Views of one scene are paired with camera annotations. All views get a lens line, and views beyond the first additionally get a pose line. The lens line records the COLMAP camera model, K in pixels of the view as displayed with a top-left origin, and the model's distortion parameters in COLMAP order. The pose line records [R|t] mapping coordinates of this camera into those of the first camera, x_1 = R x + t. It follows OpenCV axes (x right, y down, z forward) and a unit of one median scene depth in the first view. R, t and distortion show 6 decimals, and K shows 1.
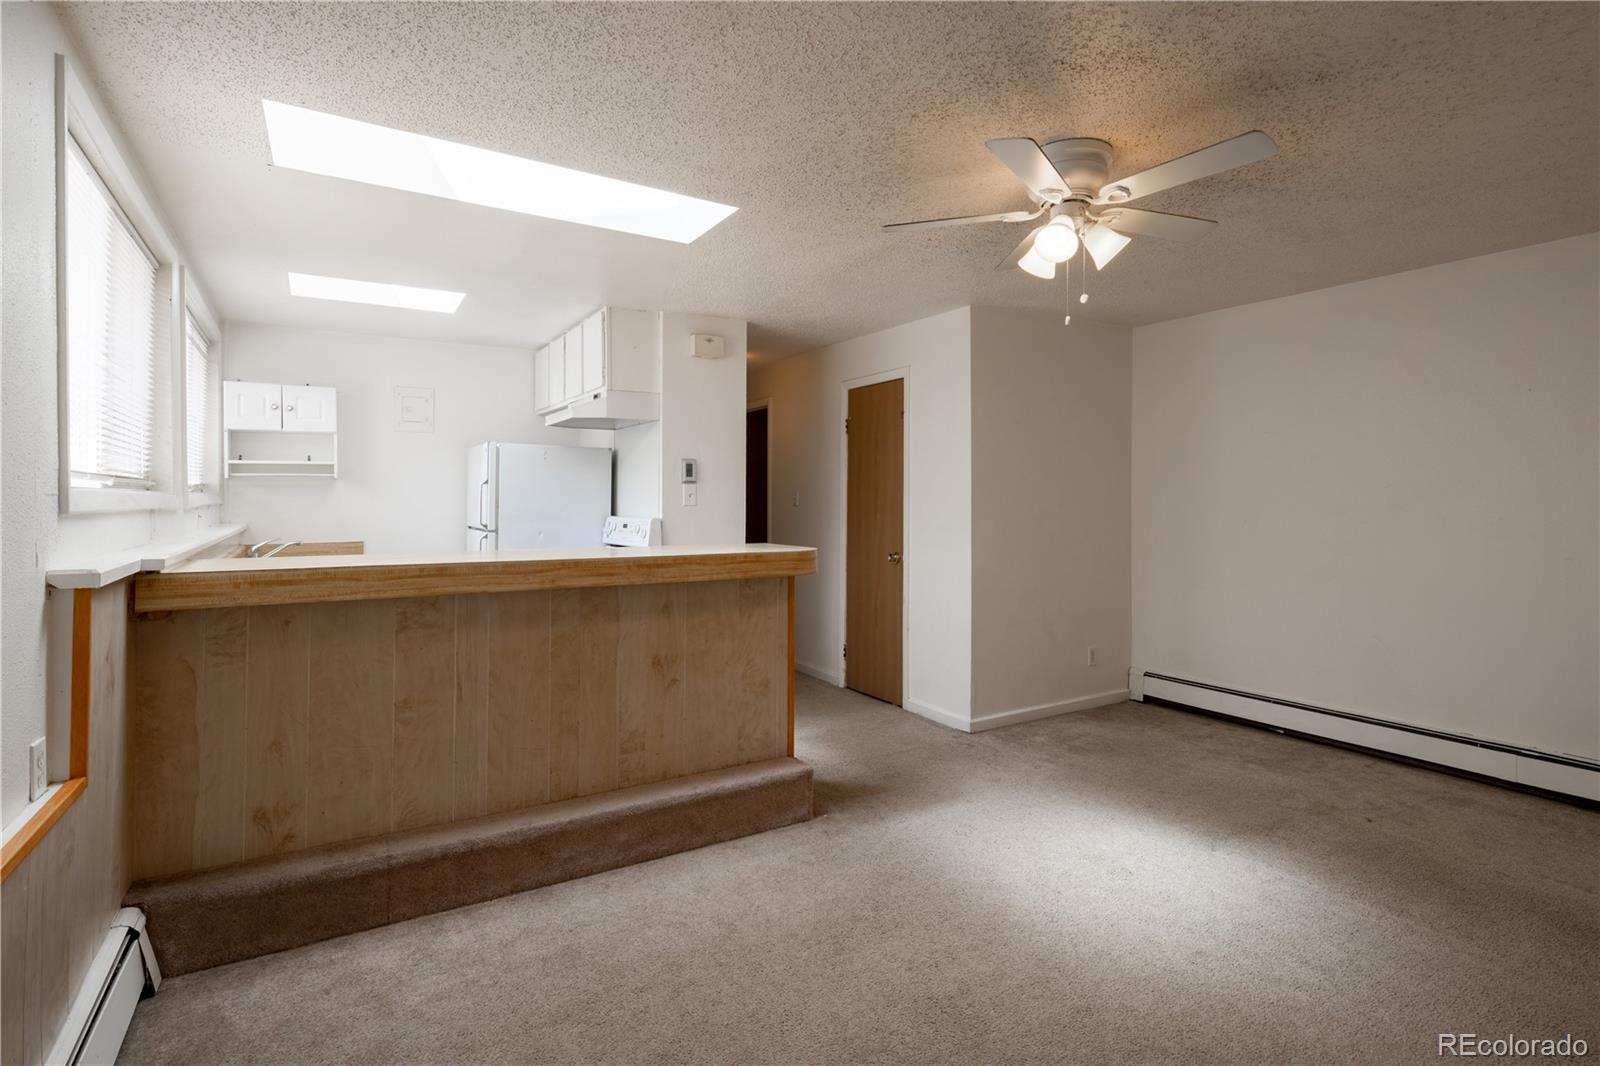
lens RADIAL K [[785.4, 0, 793.1], [0, 785.4, 499.1], [0, 0, 1]] dist [0.001974, 0.000076]
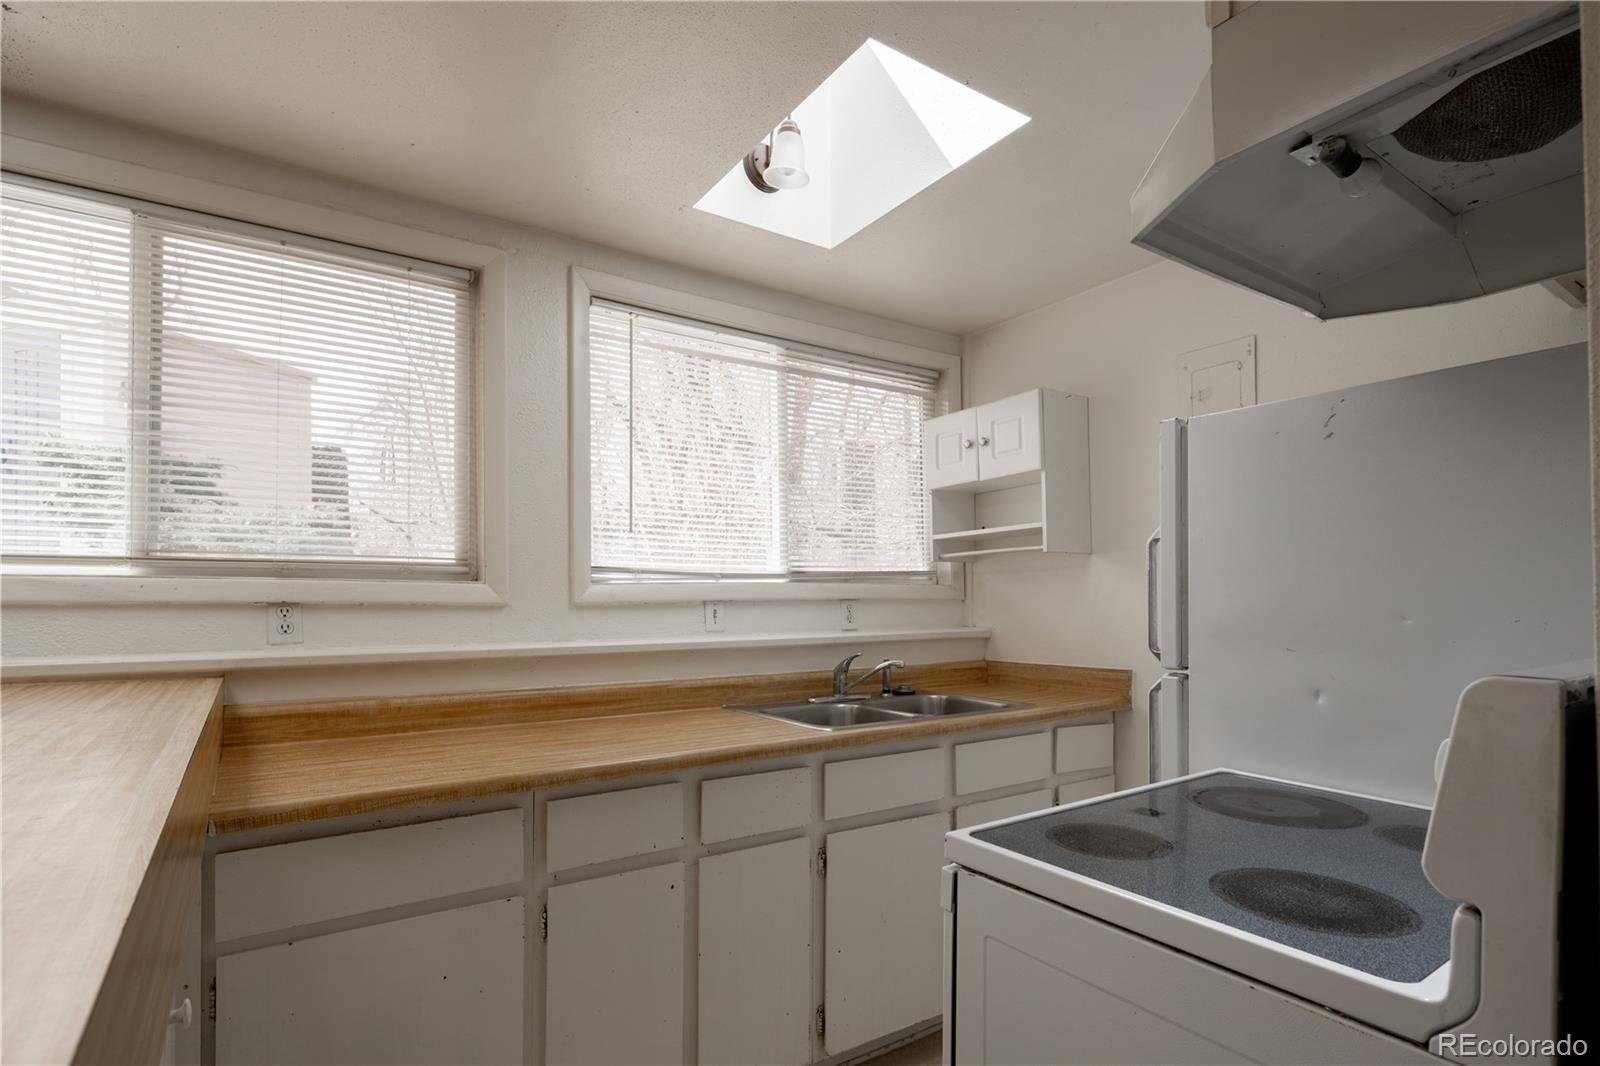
lens RADIAL K [[780.2, 0, 795.1], [0, 780.2, 601.2], [0, 0, 1]] dist [-0.000822, -0.000235]
pose [[0.042388, 0.000598, -0.999101, -0.065945], [0.002183, 0.999997, 0.000691, 0.010779], [0.999099, -0.002210, 0.042387, 1.249062]]
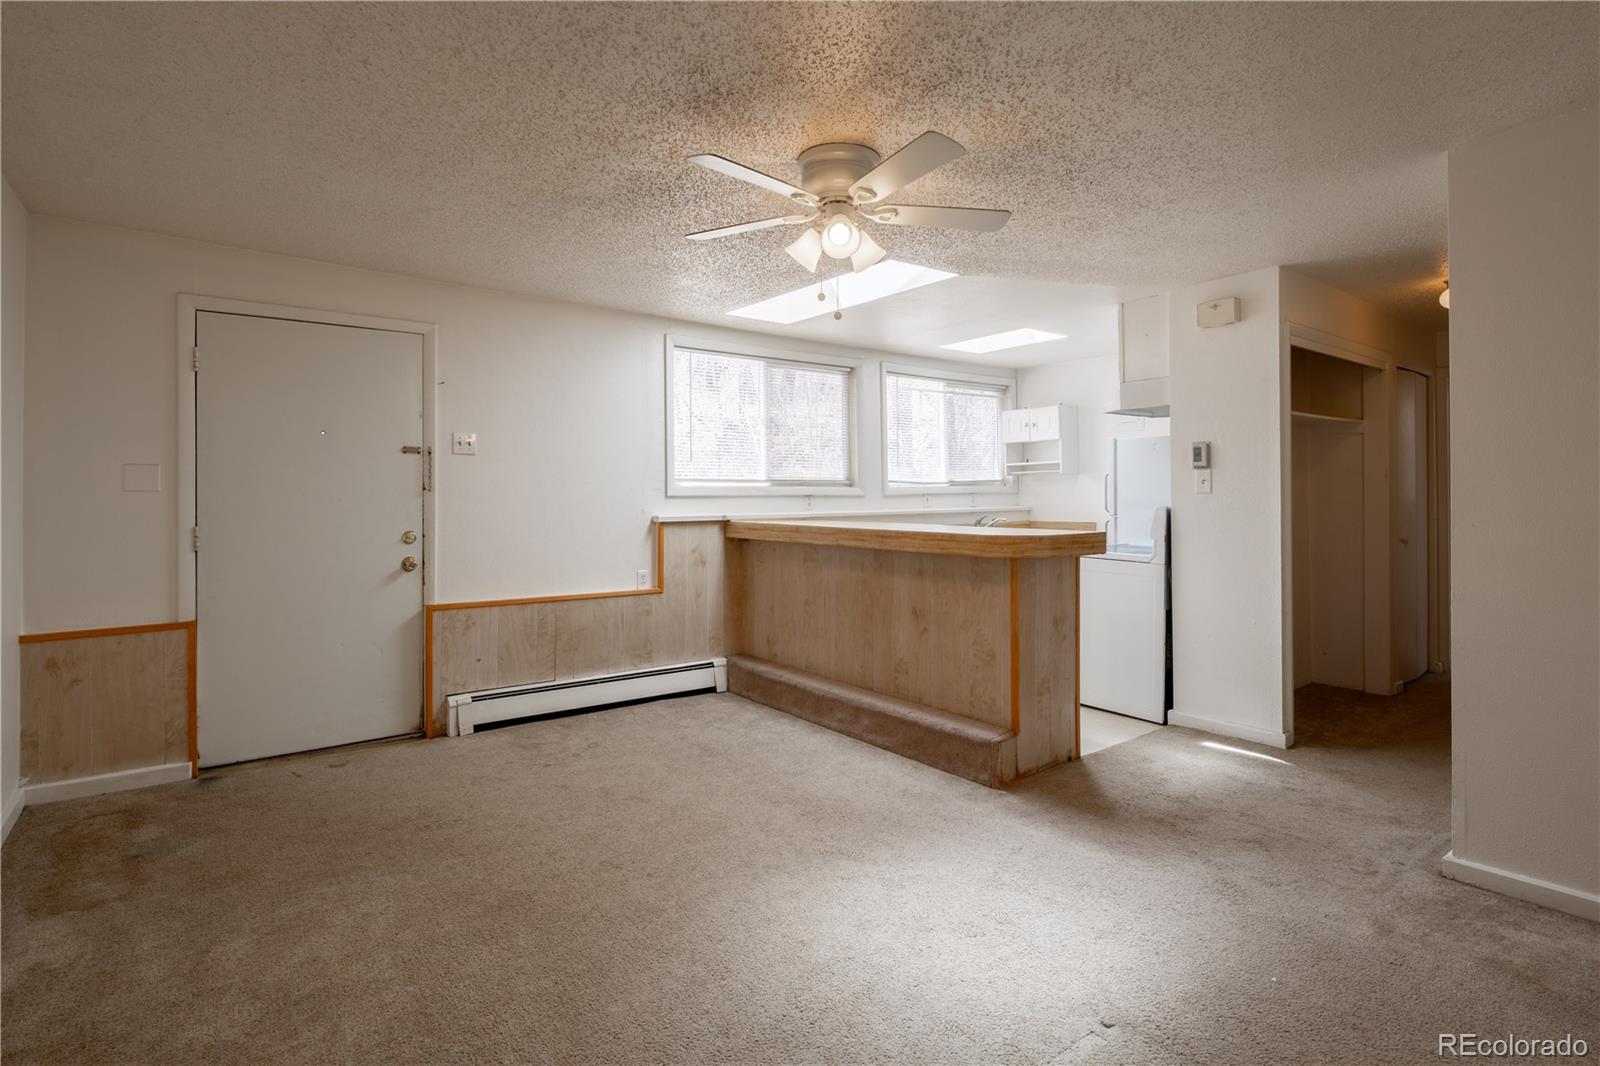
lens RADIAL K [[785.4, 0, 793.1], [0, 785.4, 499.1], [0, 0, 1]] dist [0.001974, 0.000076]
pose [[0.107959, 0.004877, -0.994143, 1.071363], [0.007492, 0.999956, 0.005719, 0.009484], [0.994127, -0.008065, 0.107917, 0.635186]]
